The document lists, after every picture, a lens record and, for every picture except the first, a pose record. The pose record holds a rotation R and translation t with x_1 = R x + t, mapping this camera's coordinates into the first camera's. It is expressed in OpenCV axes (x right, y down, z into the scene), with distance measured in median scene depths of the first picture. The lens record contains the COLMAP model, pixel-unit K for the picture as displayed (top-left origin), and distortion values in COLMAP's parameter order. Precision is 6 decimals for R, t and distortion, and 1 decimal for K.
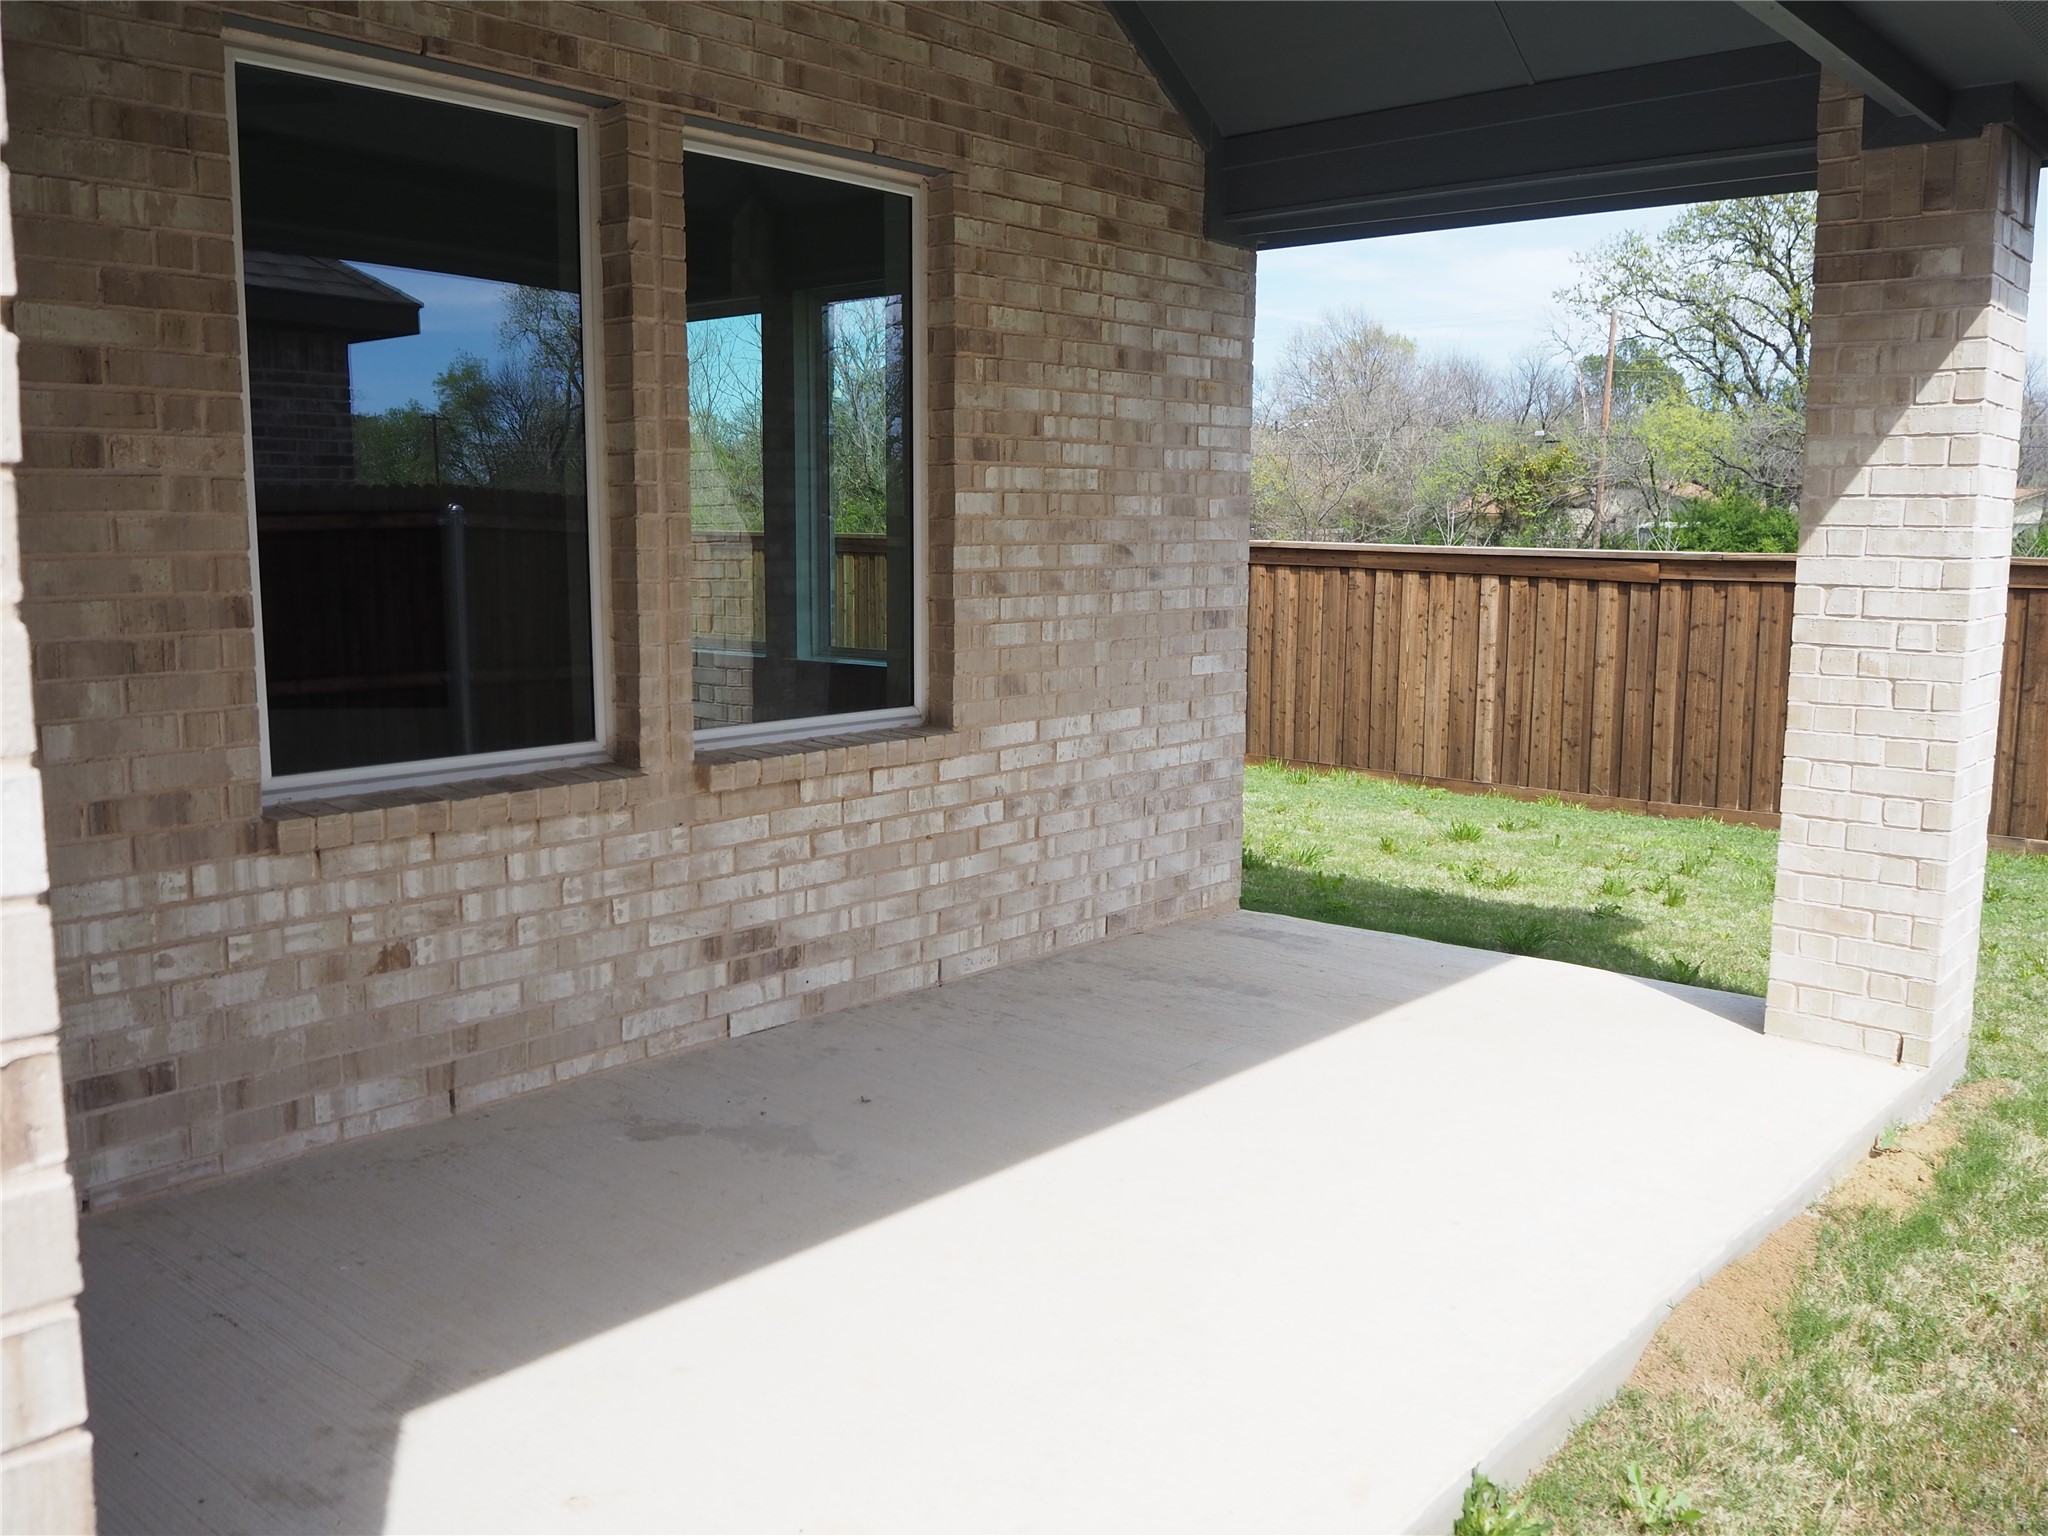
lens RADIAL K [[1706.3, 0, 1026.0], [0, 1706.3, 761.2], [0, 0, 1]] dist [-0.060284, 0.024408]
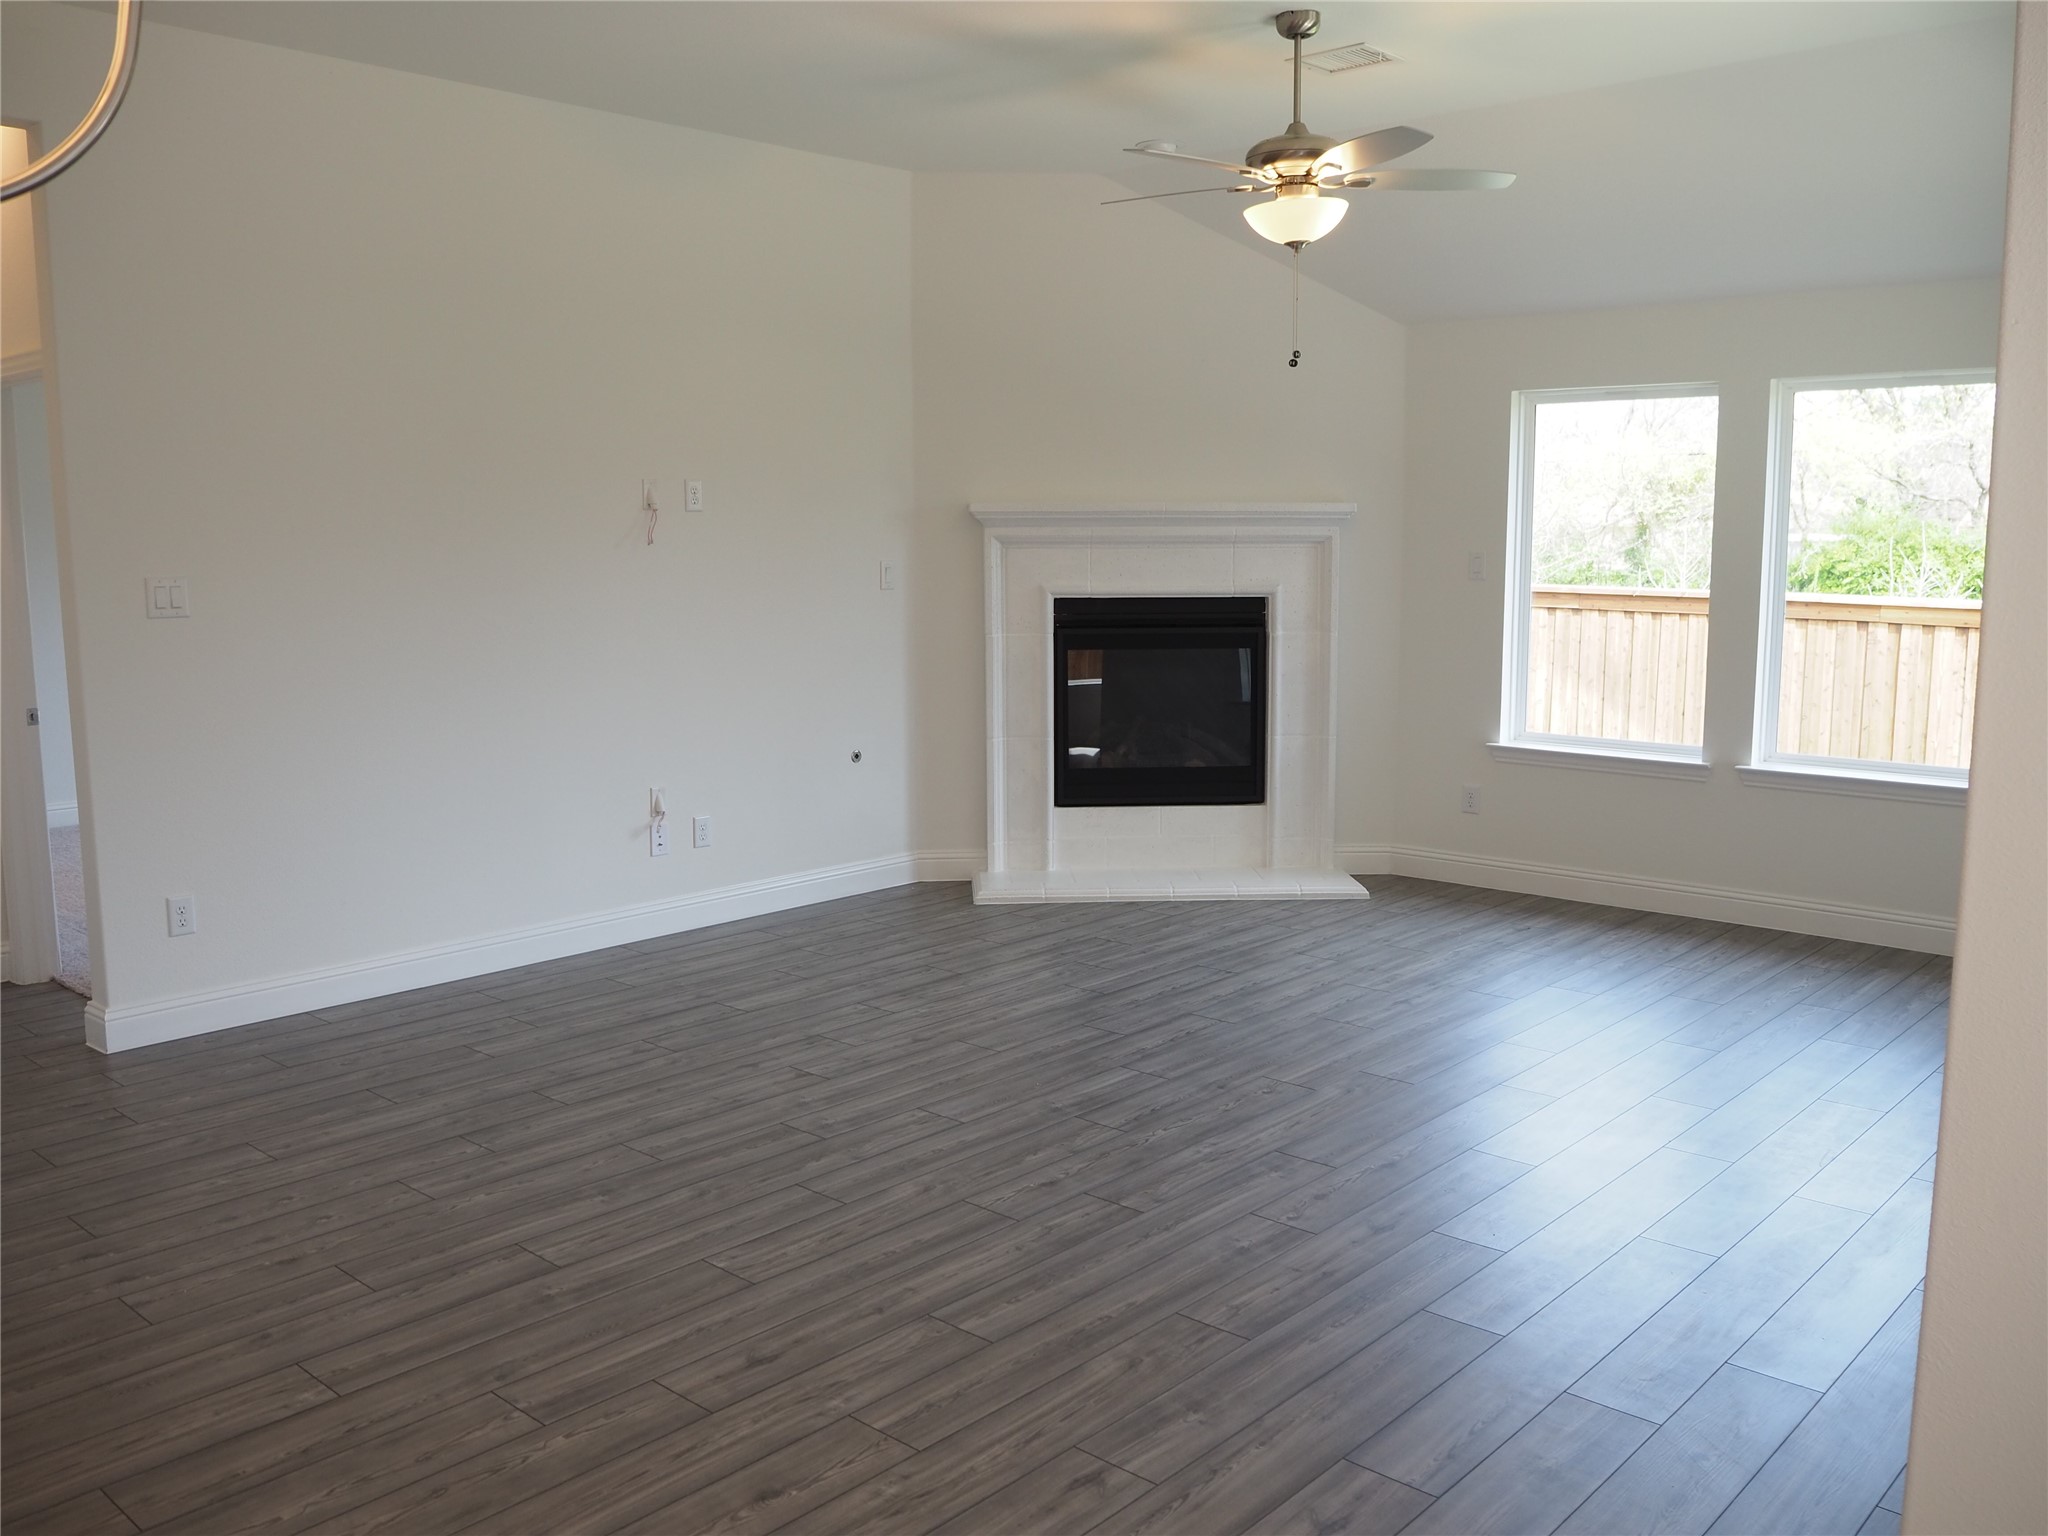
lens RADIAL K [[1706.3, 0, 1026.0], [0, 1706.3, 761.2], [0, 0, 1]] dist [-0.060284, 0.024408]
pose [[0.999728, -0.004347, -0.022922, -0.761424], [0.004260, 0.999984, -0.003825, -0.092028], [0.022938, 0.003727, 0.999730, 0.076137]]
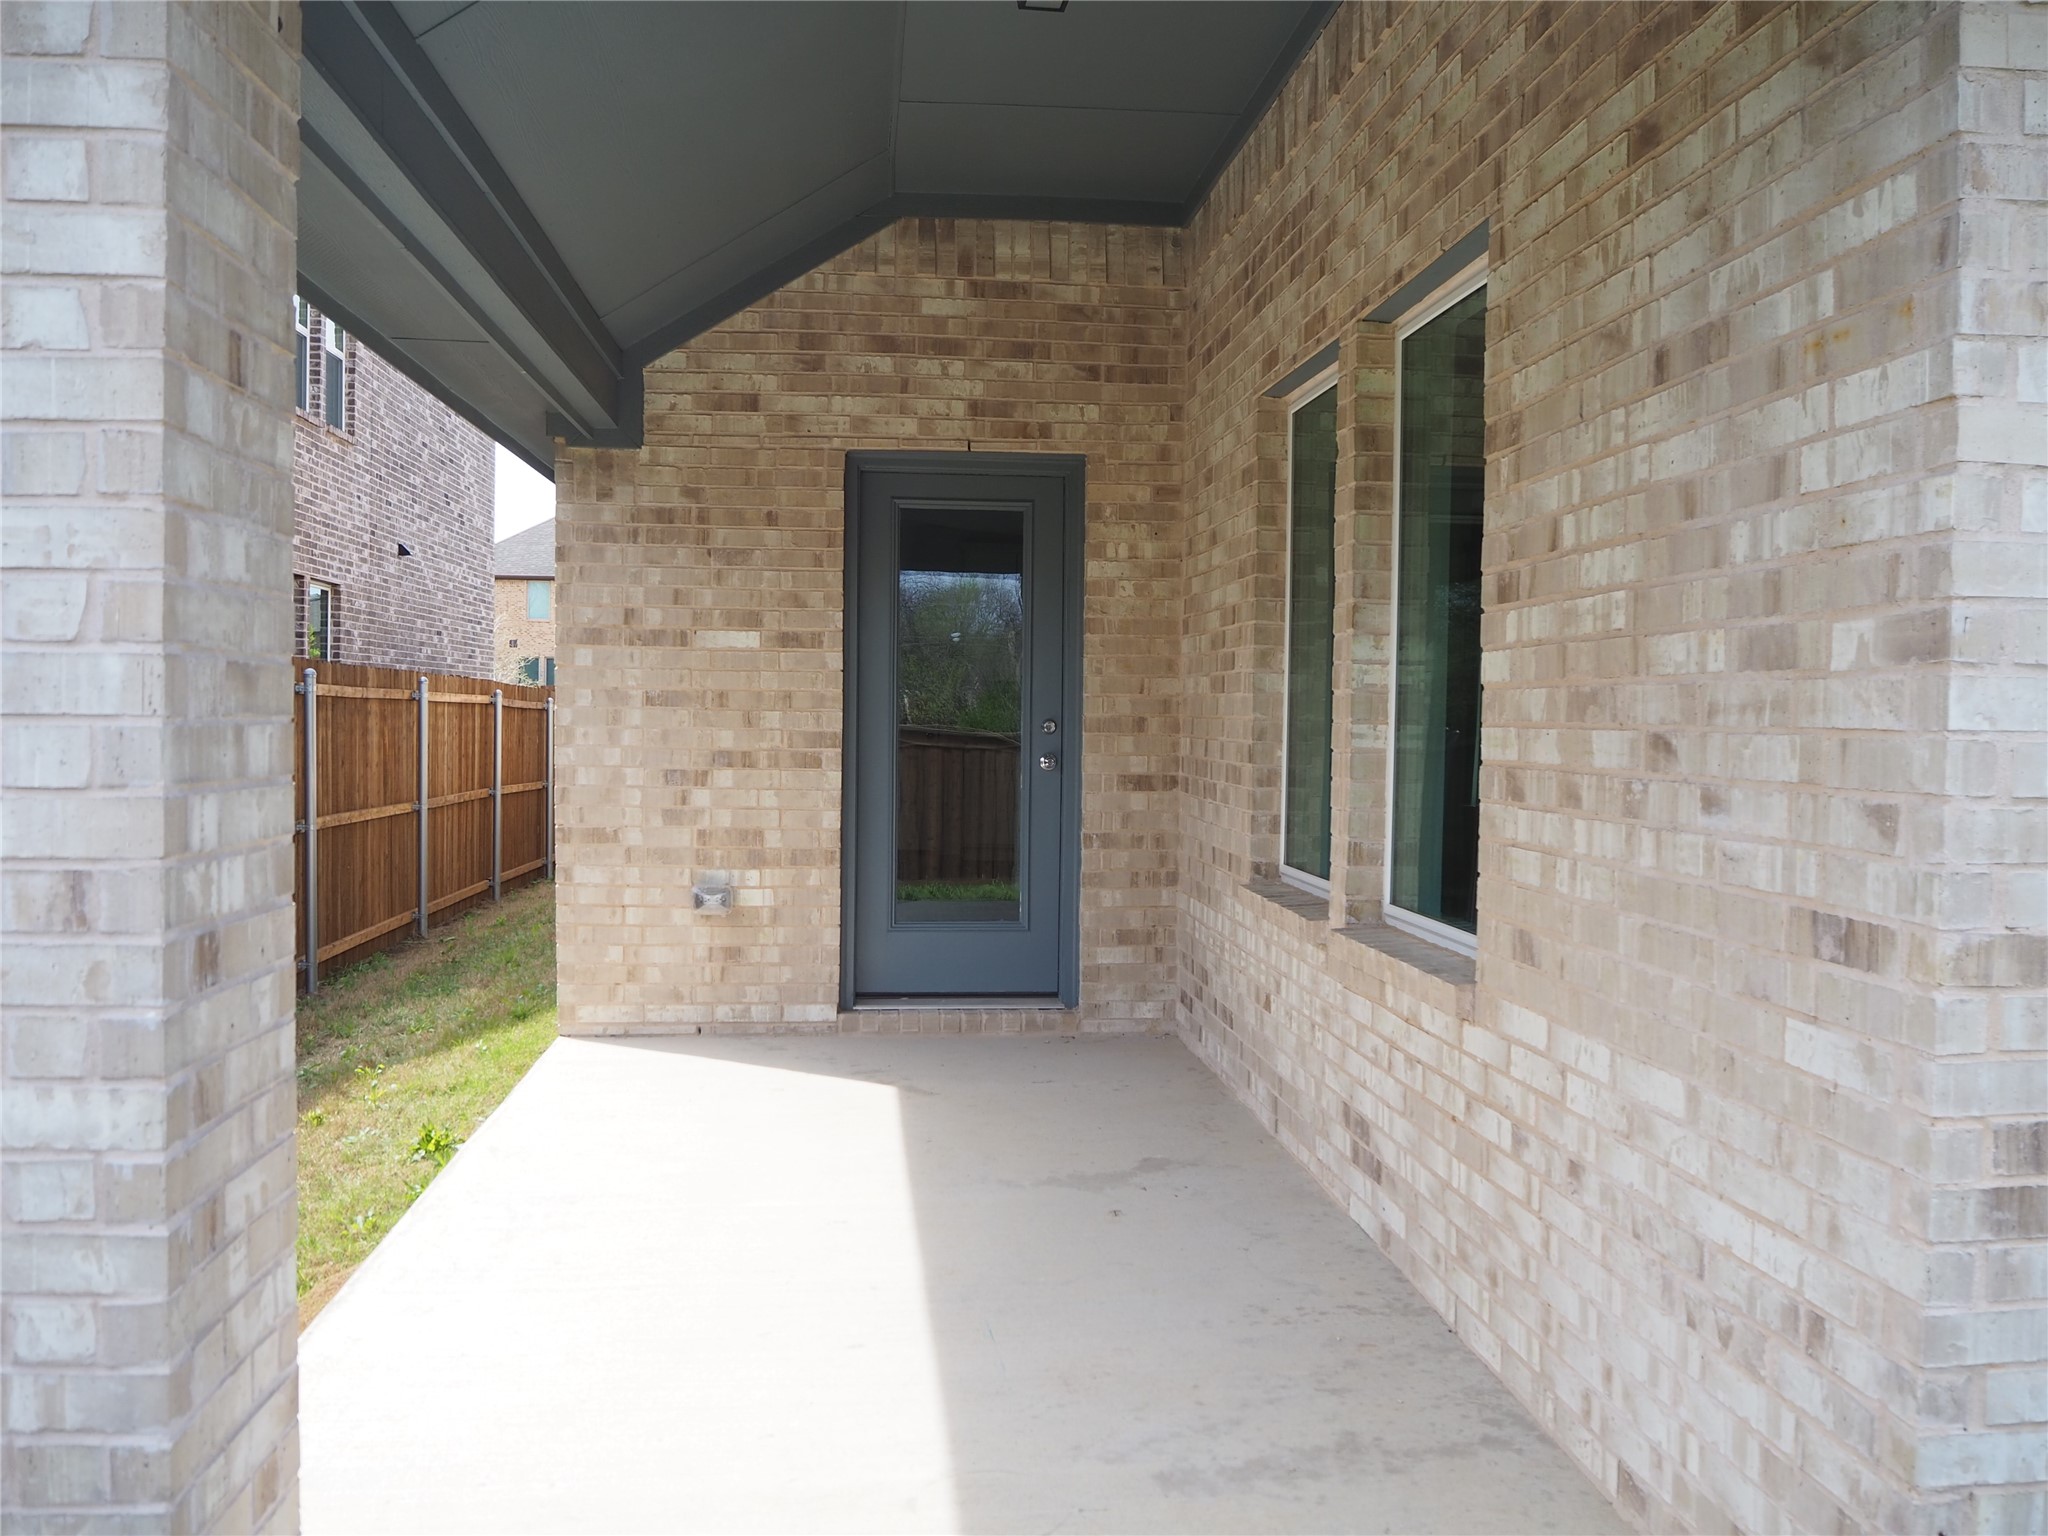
lens RADIAL K [[1706.3, 0, 1026.0], [0, 1706.3, 761.2], [0, 0, 1]] dist [-0.060284, 0.024408]
pose [[-0.687832, 0.007965, -0.725826, 0.595908], [-0.117002, 0.985648, 0.121693, -0.173563], [0.716378, 0.168628, -0.677029, 1.326772]]
